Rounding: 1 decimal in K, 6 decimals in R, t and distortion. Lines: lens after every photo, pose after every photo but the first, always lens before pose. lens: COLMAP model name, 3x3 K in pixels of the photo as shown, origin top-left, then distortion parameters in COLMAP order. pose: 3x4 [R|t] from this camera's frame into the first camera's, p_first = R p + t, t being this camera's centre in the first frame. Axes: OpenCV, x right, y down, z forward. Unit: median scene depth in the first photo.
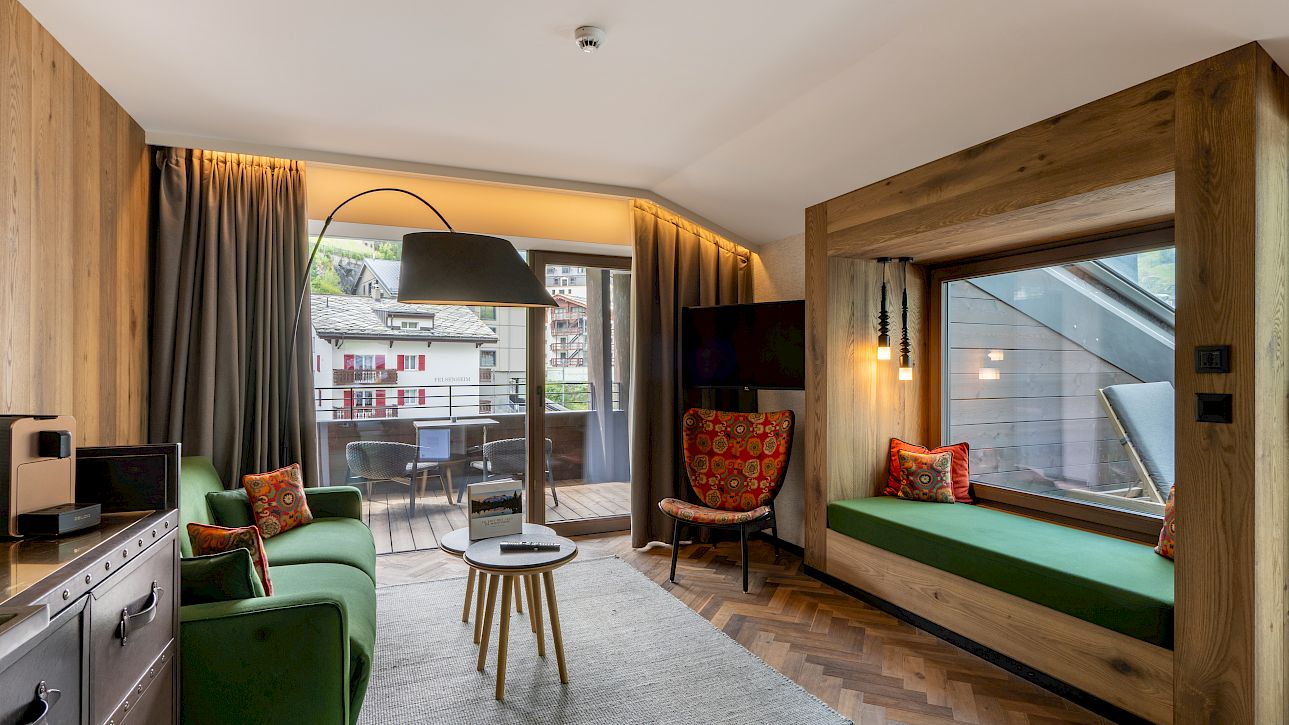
lens RADIAL K [[883.4, 0, 644.6], [0, 883.4, 361.7], [0, 0, 1]] dist [-0.030272, 0.003285]
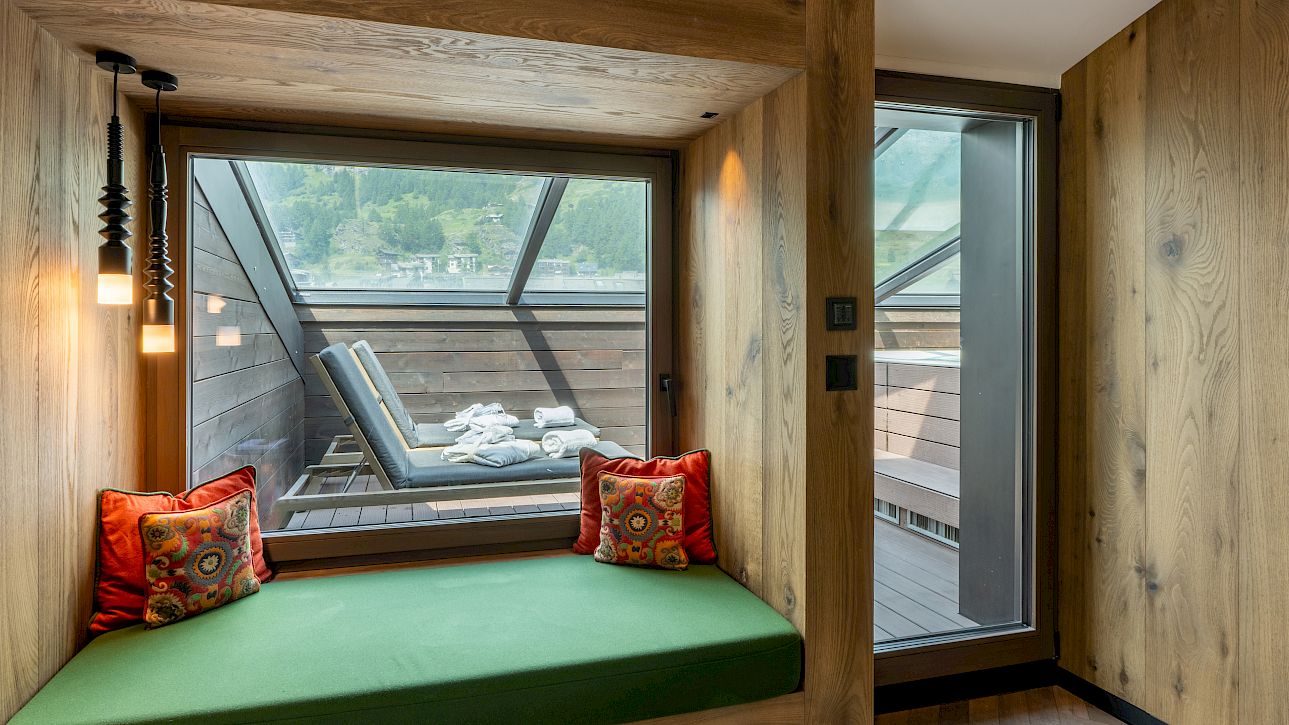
lens RADIAL K [[645.4, 0, 633.1], [0, 645.4, 331.7], [0, 0, 1]] dist [-0.019645, 0.000317]
pose [[0.147700, 0.002189, 0.989030, 0.015297], [-0.000876, 0.999997, -0.002083, 0.010428], [-0.989032, -0.000559, 0.147701, 0.727487]]
